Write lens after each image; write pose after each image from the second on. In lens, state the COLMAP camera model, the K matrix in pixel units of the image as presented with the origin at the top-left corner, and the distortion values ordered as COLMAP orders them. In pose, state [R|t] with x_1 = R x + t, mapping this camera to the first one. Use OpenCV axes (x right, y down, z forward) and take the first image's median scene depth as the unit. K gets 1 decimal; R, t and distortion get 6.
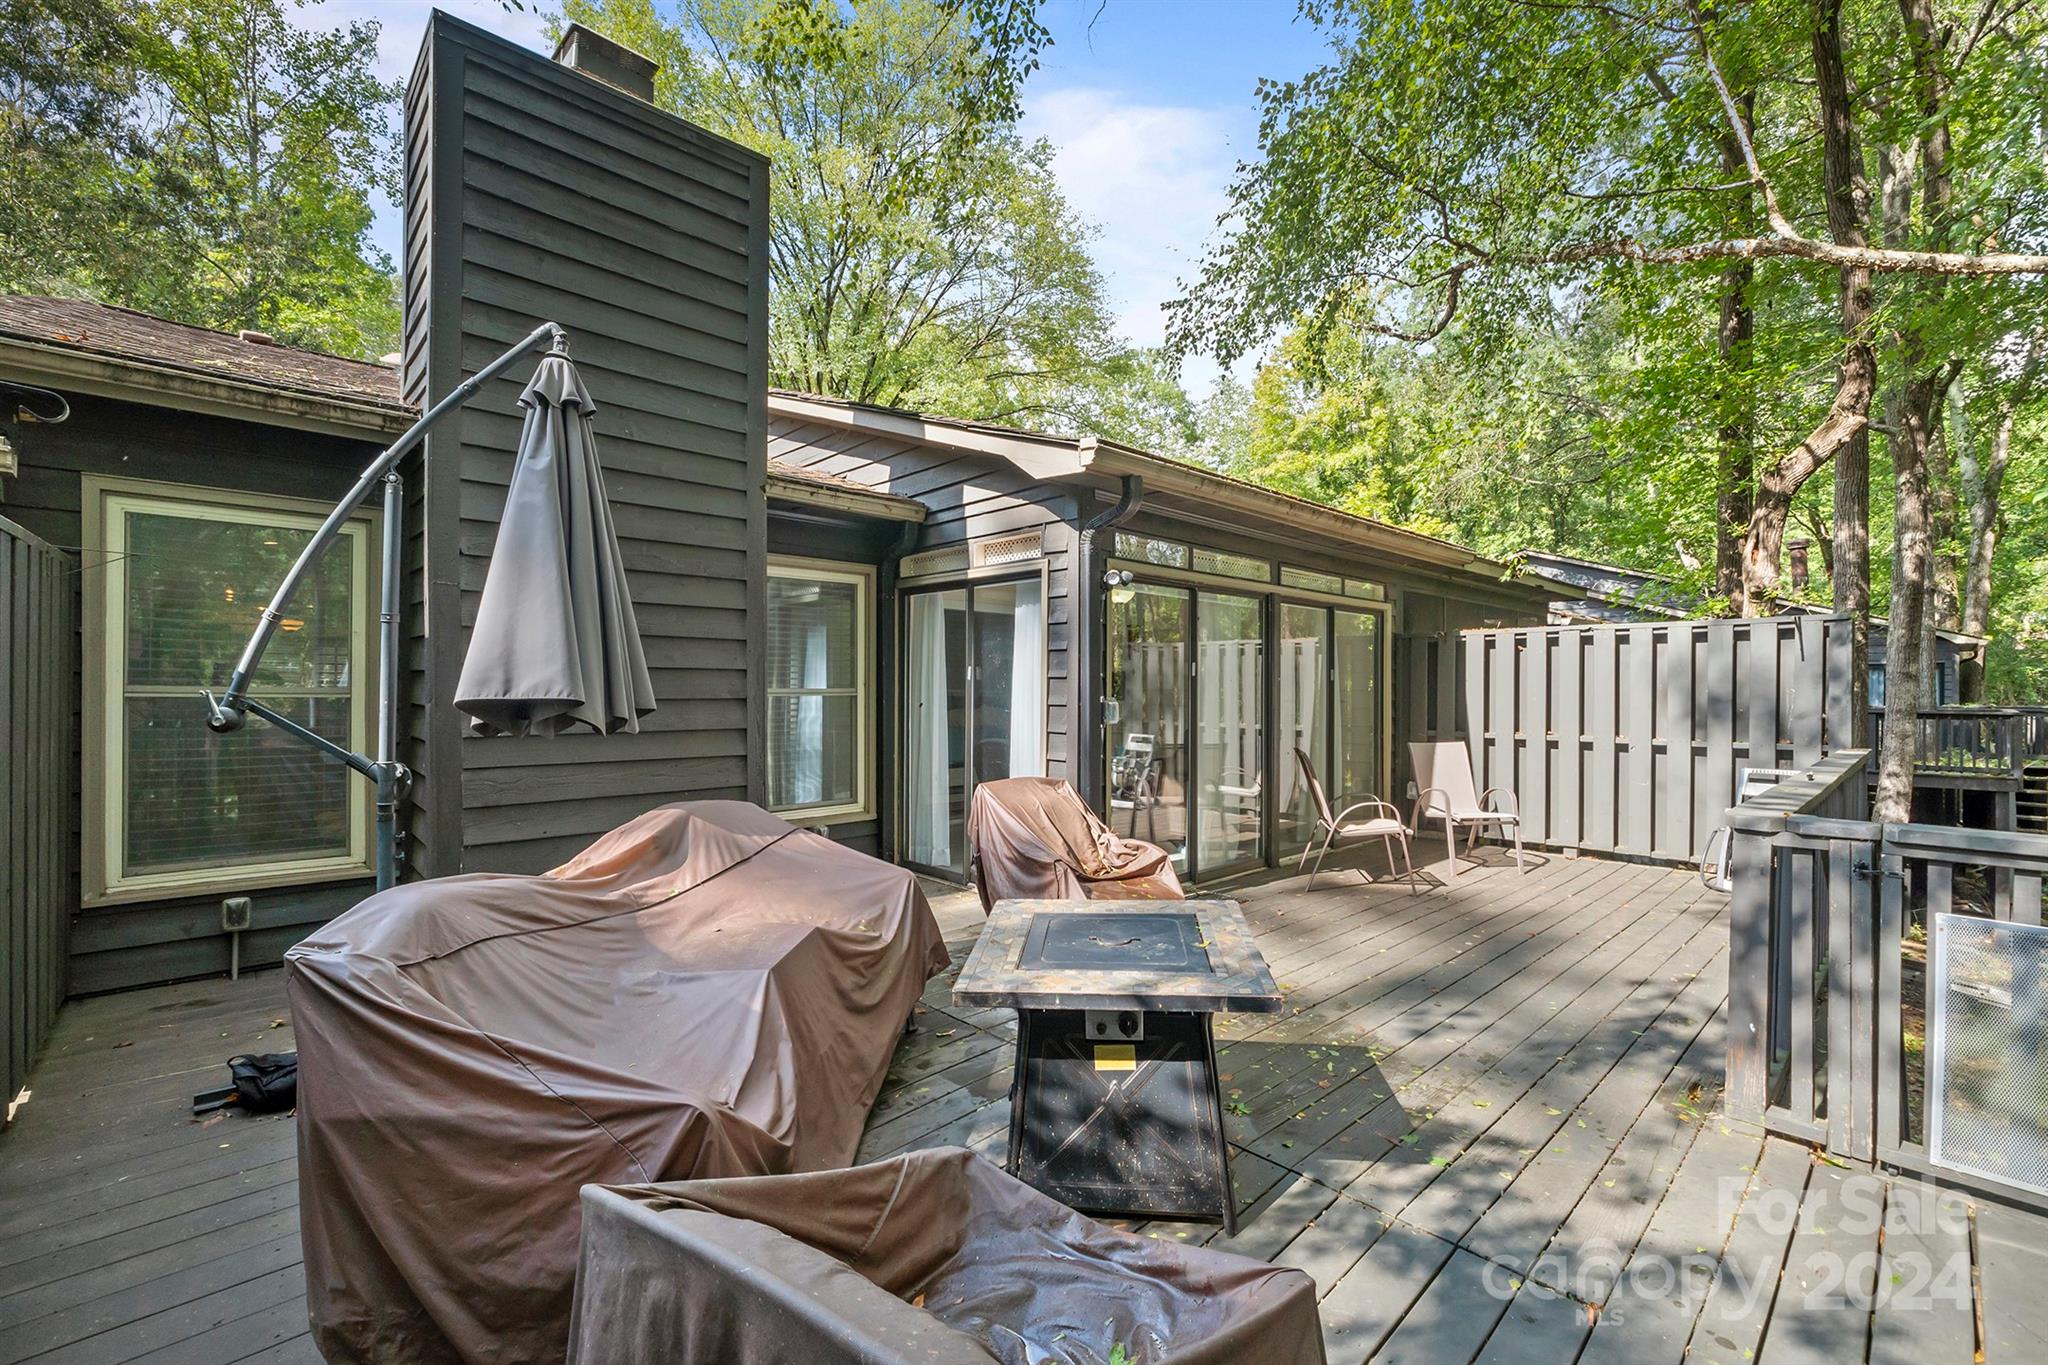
lens RADIAL K [[866.4, 0, 1018.9], [0, 866.4, 685.7], [0, 0, 1]] dist [-0.000102, -0.000014]
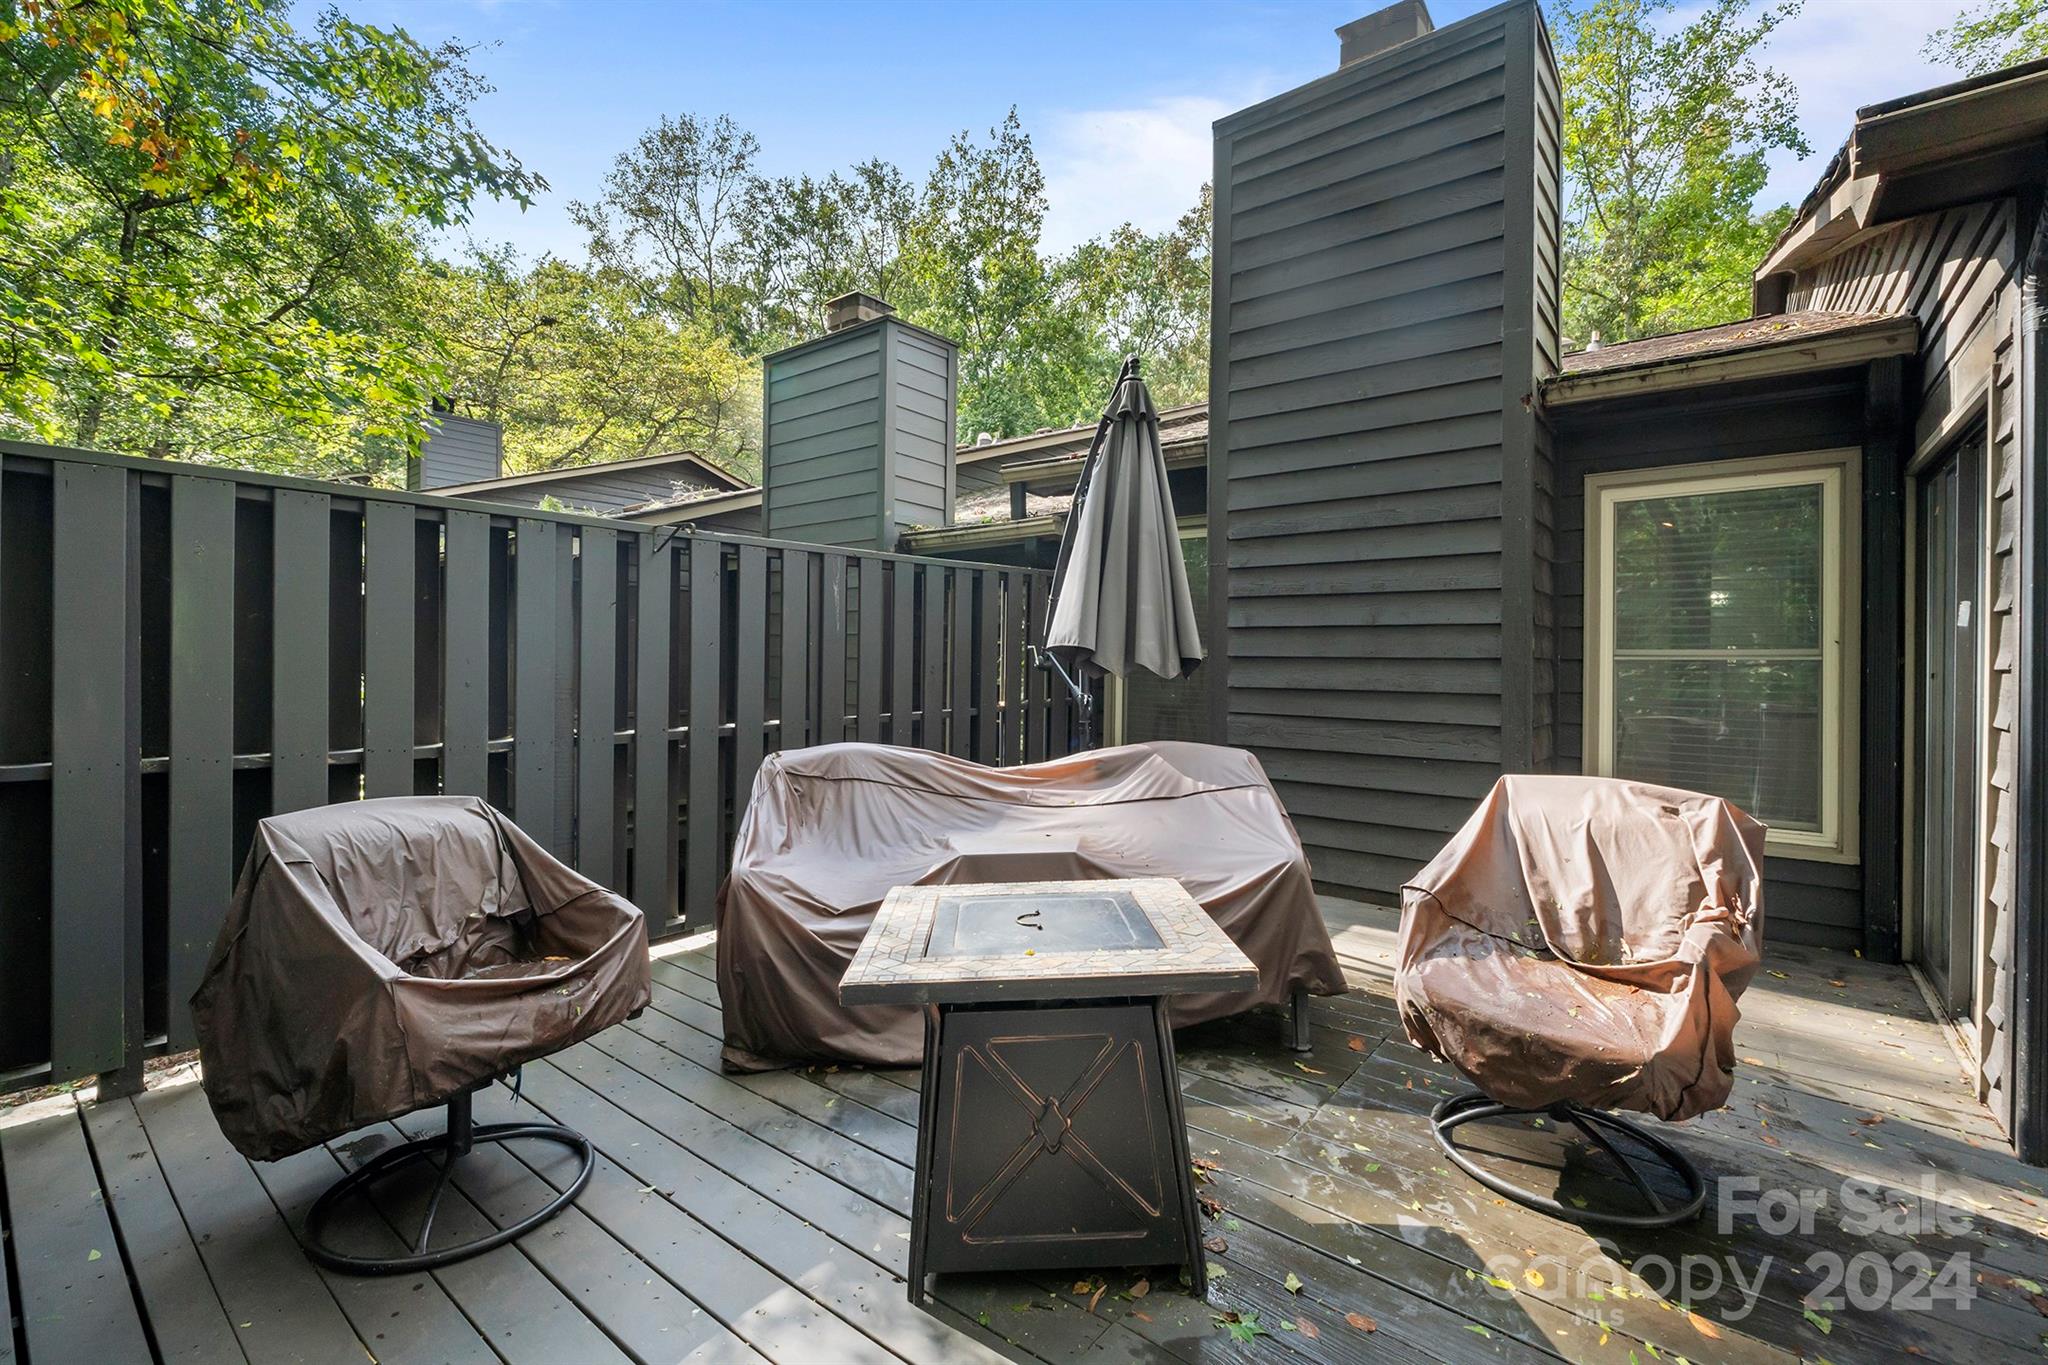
lens RADIAL K [[897.3, 0, 1018.1], [0, 897.3, 642.4], [0, 0, 1]] dist [0.000532, 0.000057]
pose [[0.131387, -0.002189, -0.991329, 0.381358], [-0.010199, 0.999942, -0.003560, 0.006813], [0.991279, 0.010579, 0.131357, 0.337320]]
